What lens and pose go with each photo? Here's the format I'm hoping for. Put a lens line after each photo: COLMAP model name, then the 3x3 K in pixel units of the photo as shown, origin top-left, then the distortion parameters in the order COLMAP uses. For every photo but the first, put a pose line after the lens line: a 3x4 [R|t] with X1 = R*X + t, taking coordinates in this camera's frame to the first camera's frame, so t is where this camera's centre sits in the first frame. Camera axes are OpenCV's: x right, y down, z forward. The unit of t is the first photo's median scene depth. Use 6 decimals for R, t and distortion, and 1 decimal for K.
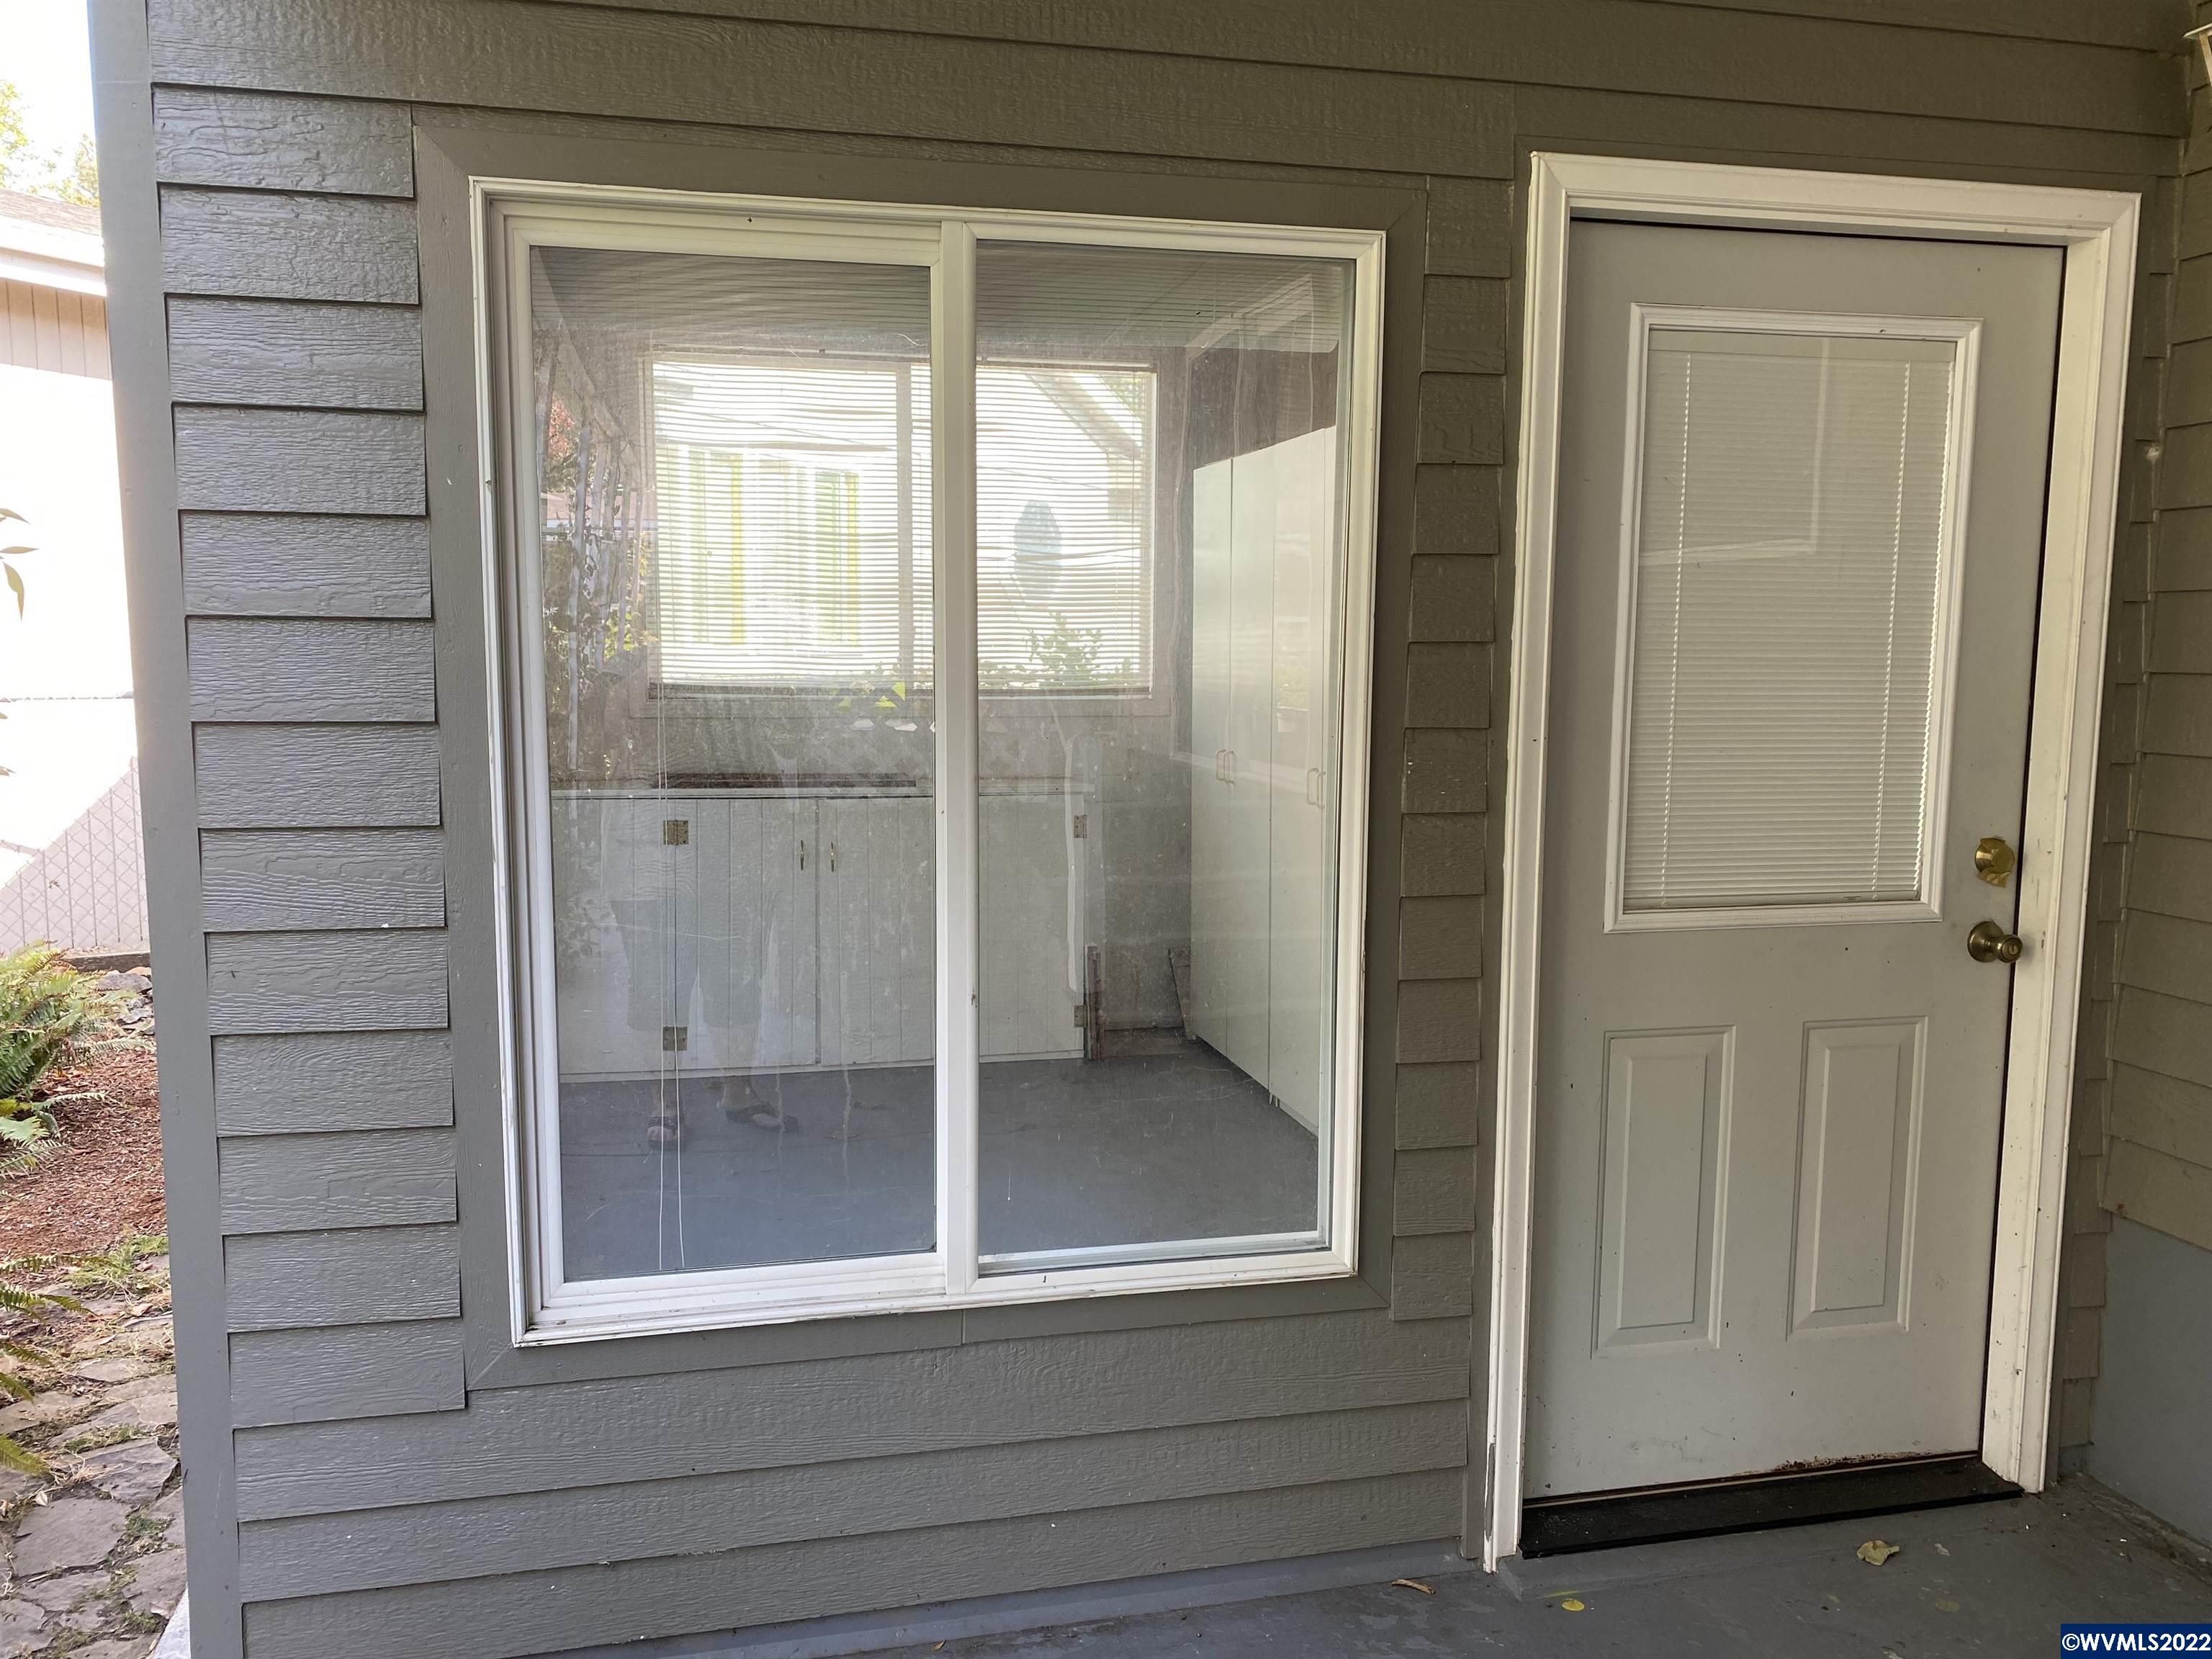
lens RADIAL K [[1702.2, 0, 1107.3], [0, 1702.2, 830.6], [0, 0, 1]] dist [0.038397, -0.038176]
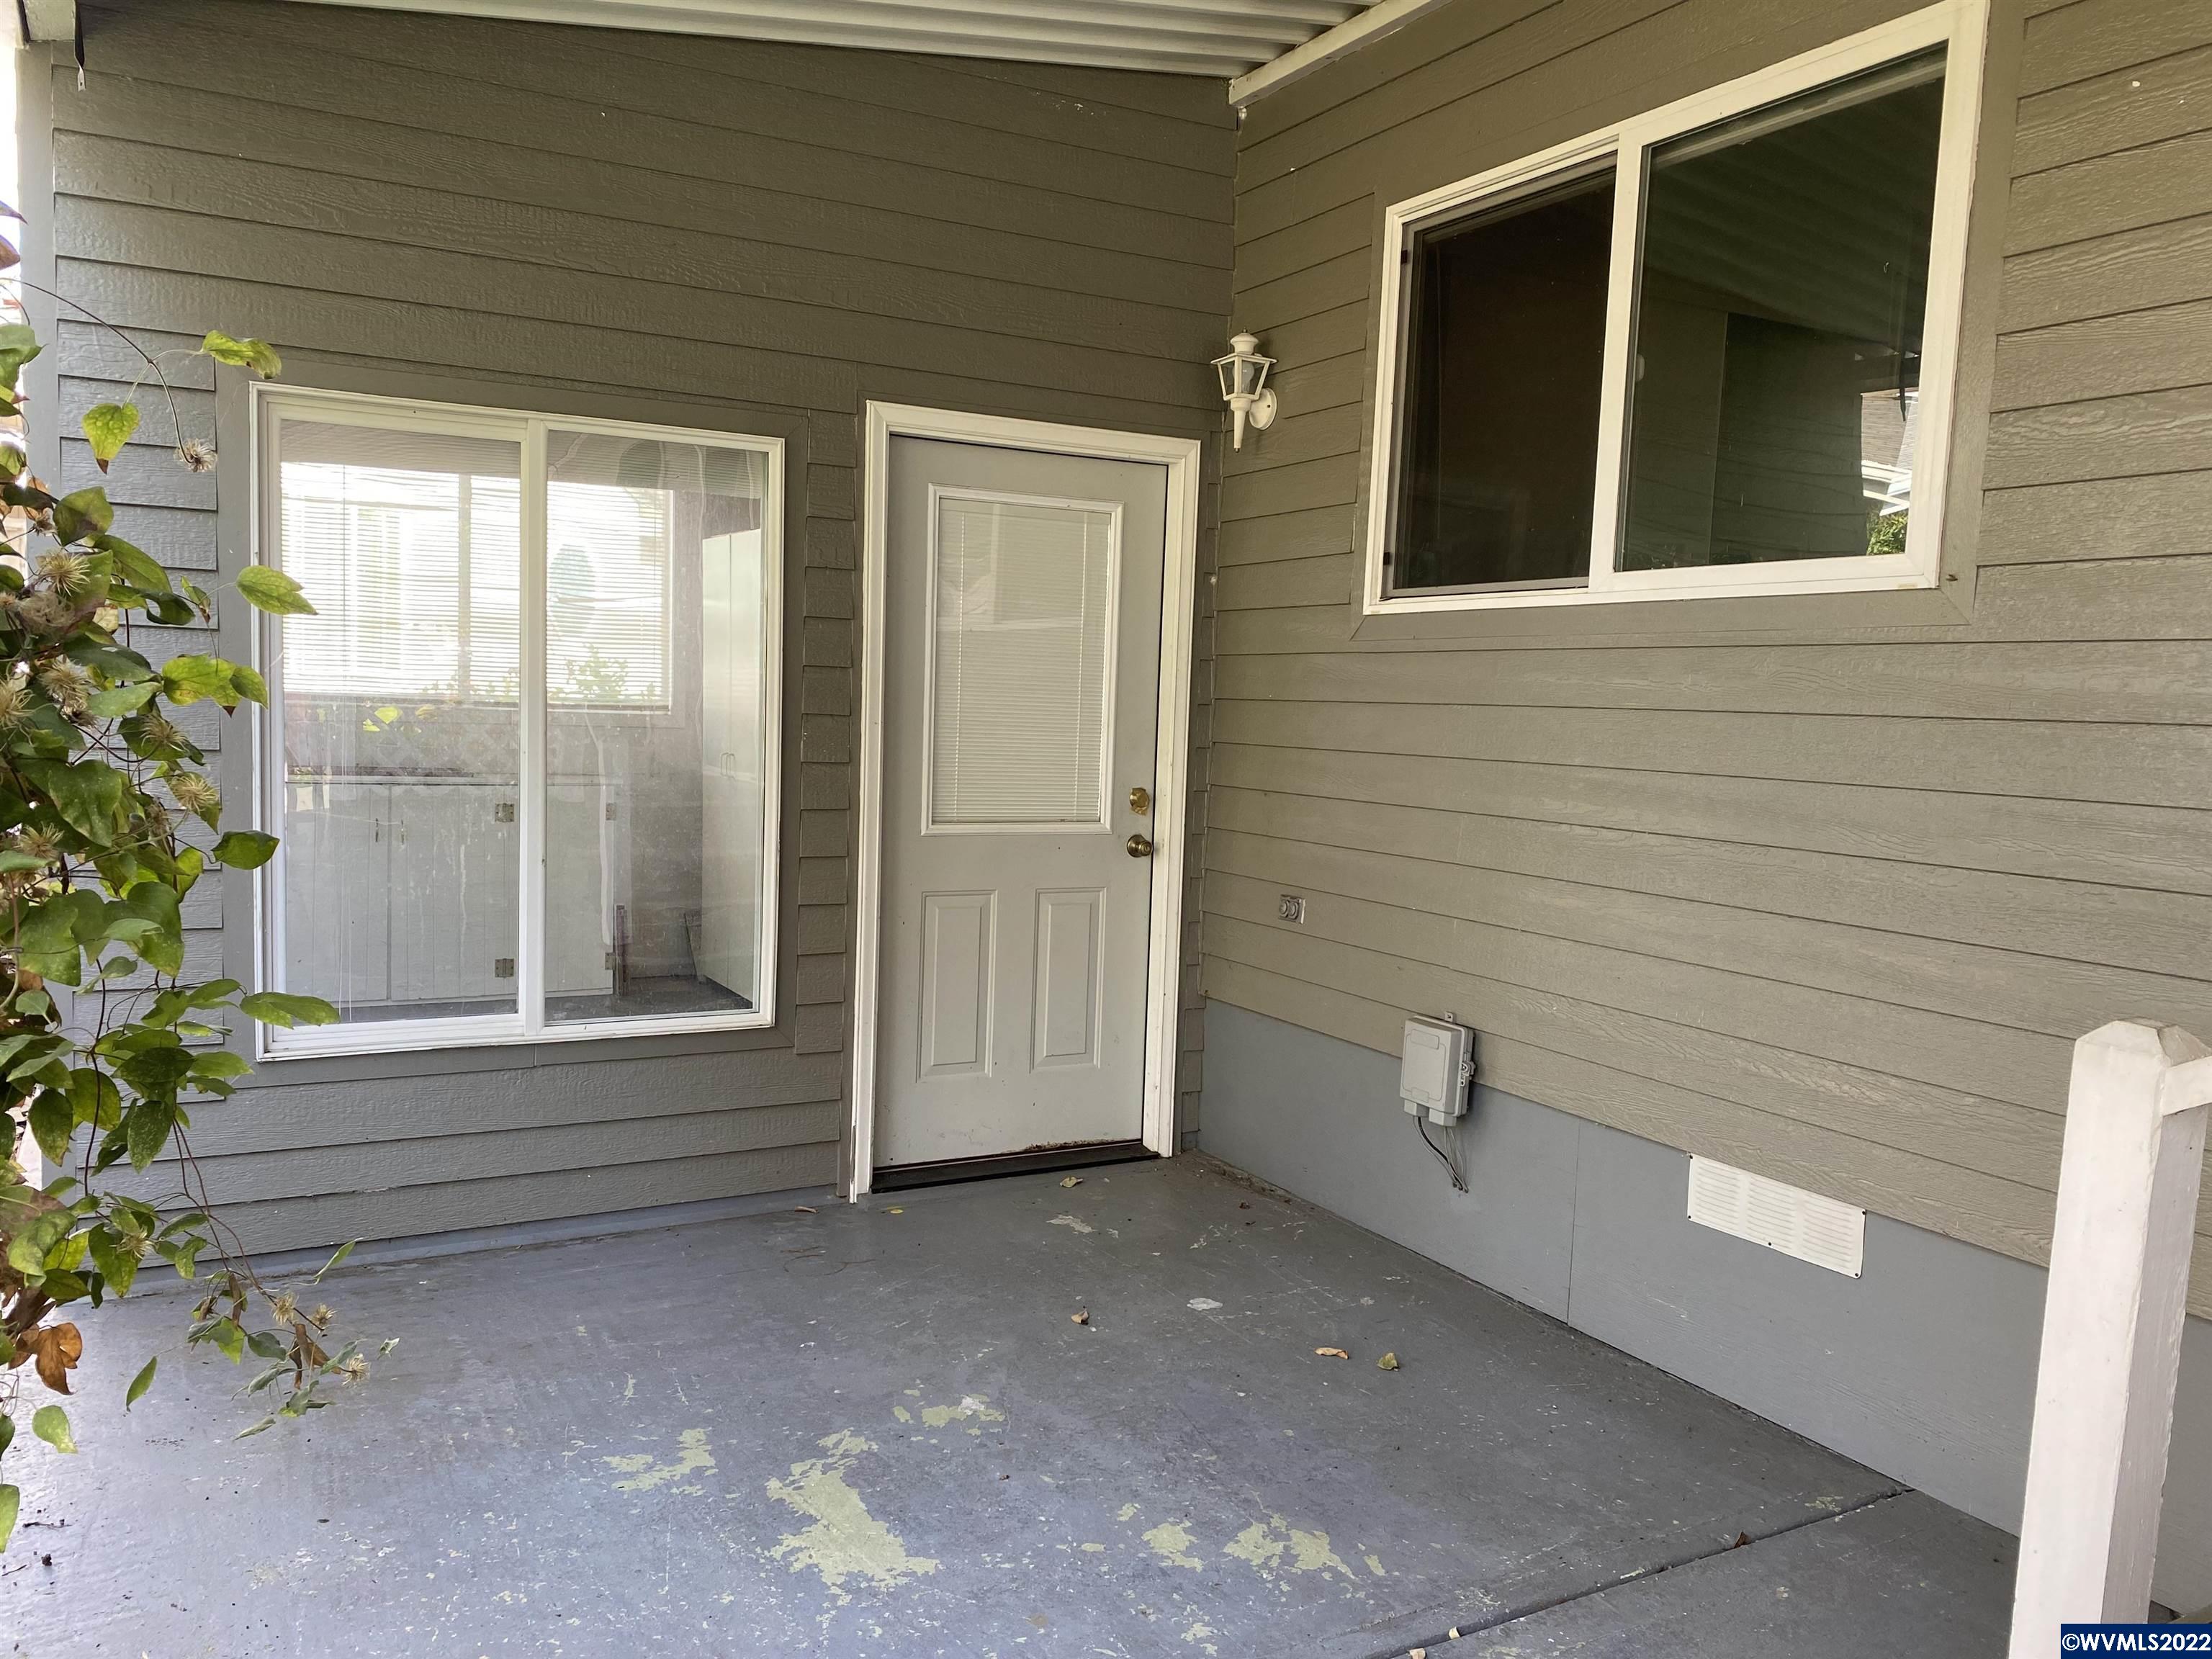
lens RADIAL K [[1702.2, 0, 1111.7], [0, 1702.2, 859.9], [0, 0, 1]] dist [0.038397, -0.038176]
pose [[0.964385, 0.004521, 0.264465, 0.016656], [-0.001745, 0.999941, -0.010731, 0.102080], [-0.264498, 0.009887, 0.964336, -0.734014]]
